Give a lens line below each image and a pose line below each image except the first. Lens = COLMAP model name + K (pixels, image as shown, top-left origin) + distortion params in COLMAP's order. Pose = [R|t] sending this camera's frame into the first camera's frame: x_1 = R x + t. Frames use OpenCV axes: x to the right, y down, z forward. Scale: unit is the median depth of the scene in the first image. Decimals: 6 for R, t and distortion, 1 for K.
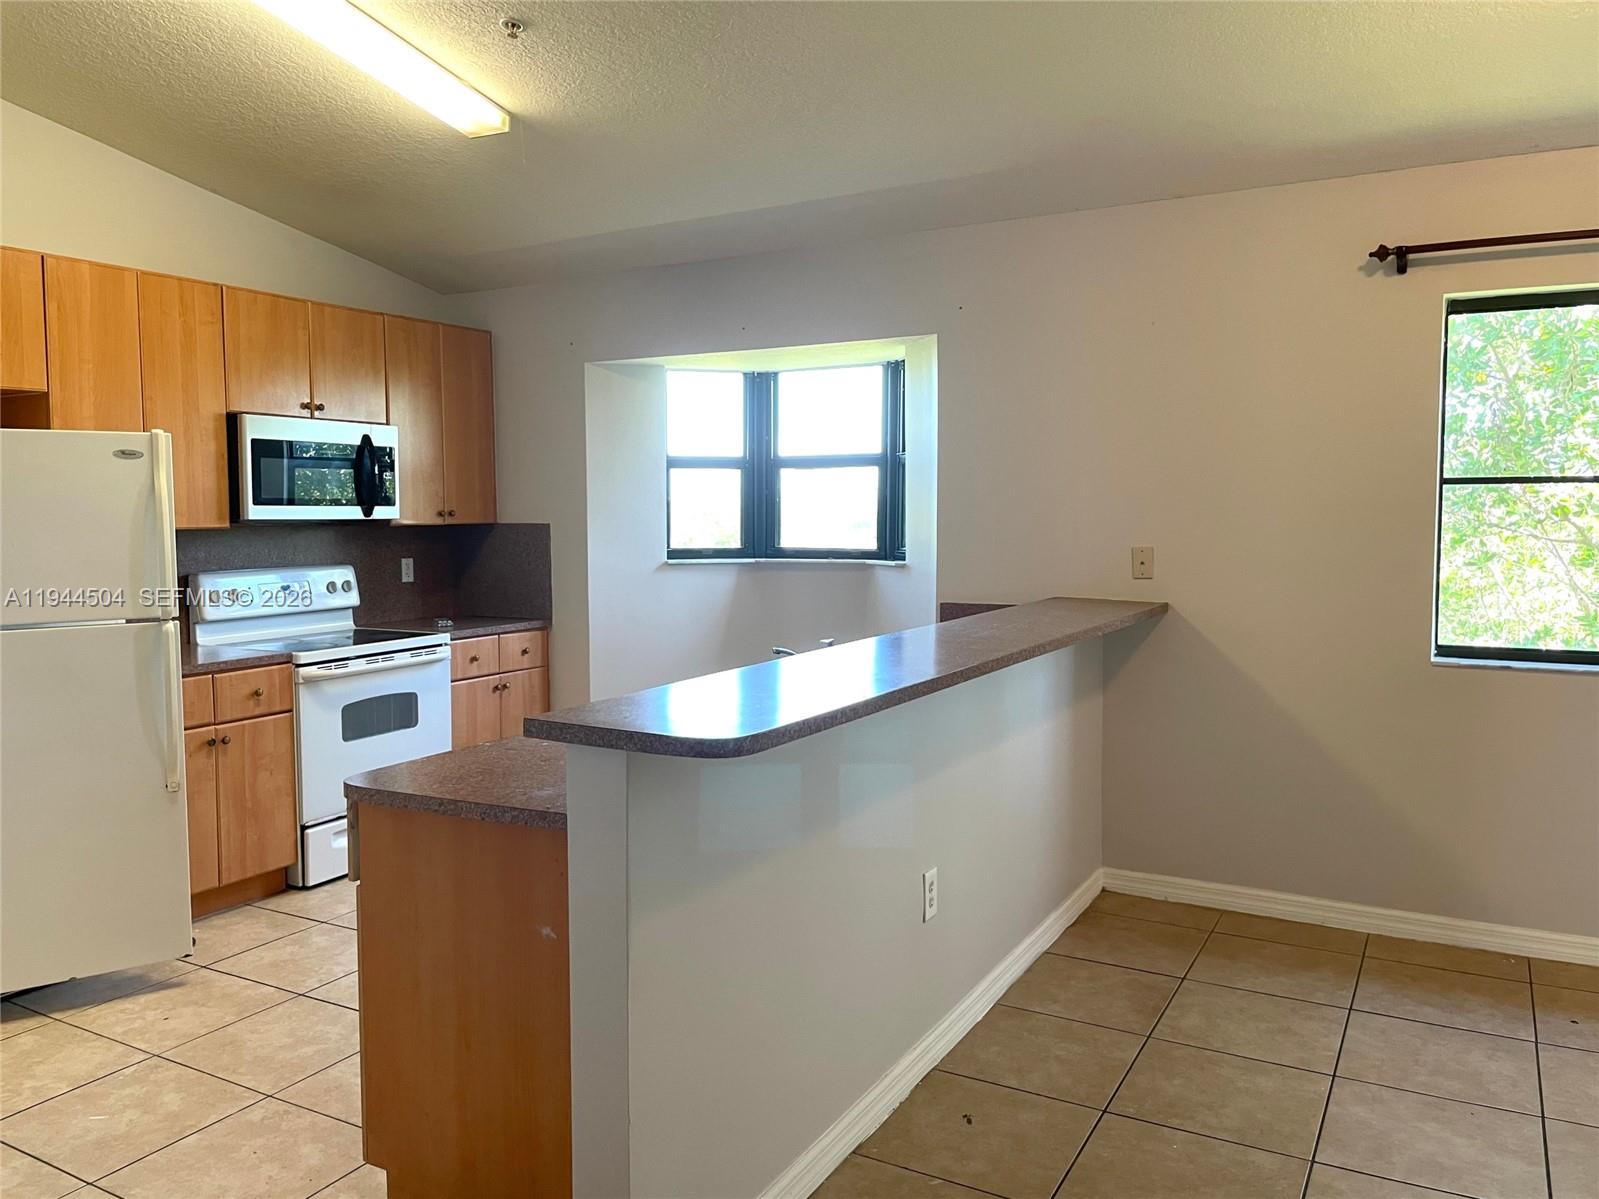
lens RADIAL K [[1213.8, 0, 801.5], [0, 1213.8, 600.1], [0, 0, 1]] dist [0.003145, -0.013469]
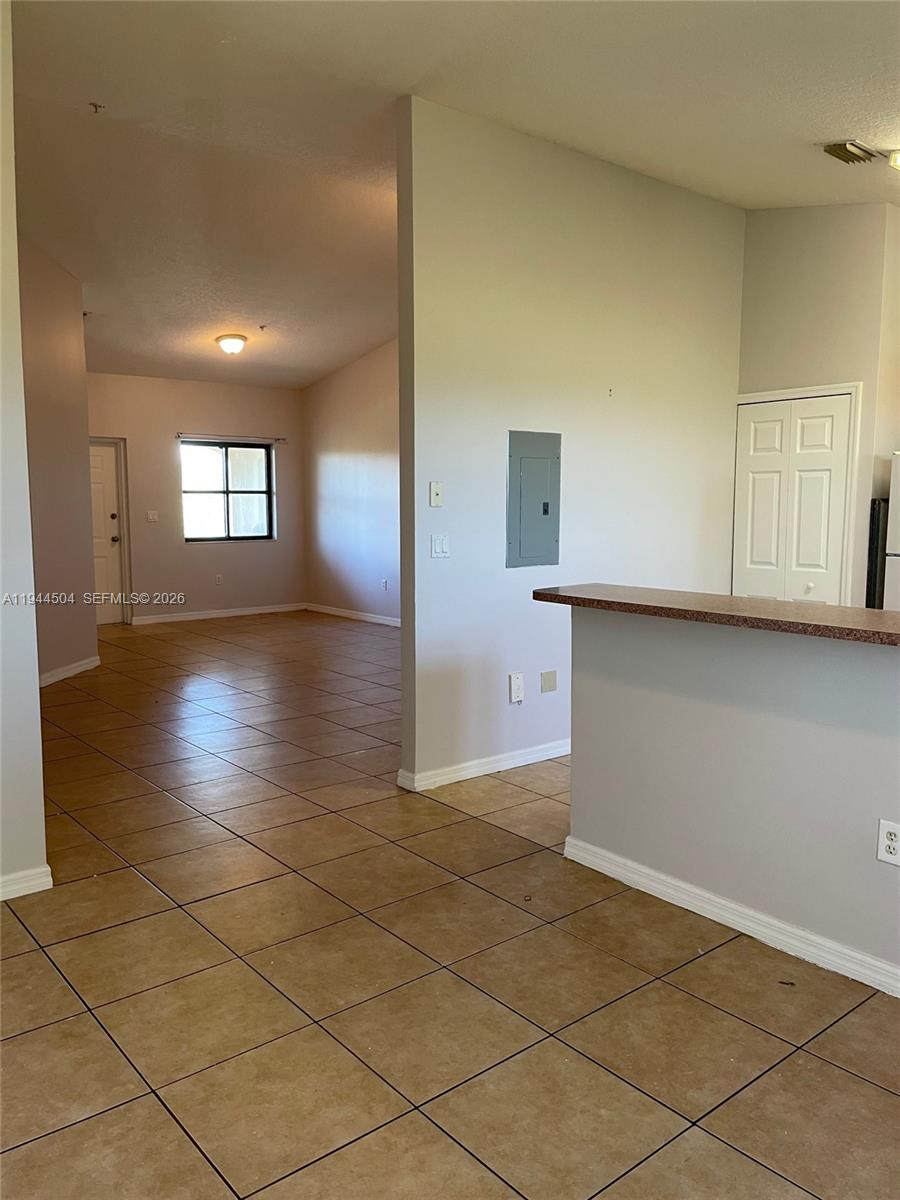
lens RADIAL K [[910.9, 0, 446.1], [0, 910.9, 601.6], [0, 0, 1]] dist [0.003145, -0.013469]
pose [[-0.365296, 0.109965, -0.924374, 1.220368], [-0.071217, 0.986787, 0.145534, -0.091099], [0.928163, 0.118994, -0.352638, 1.051940]]
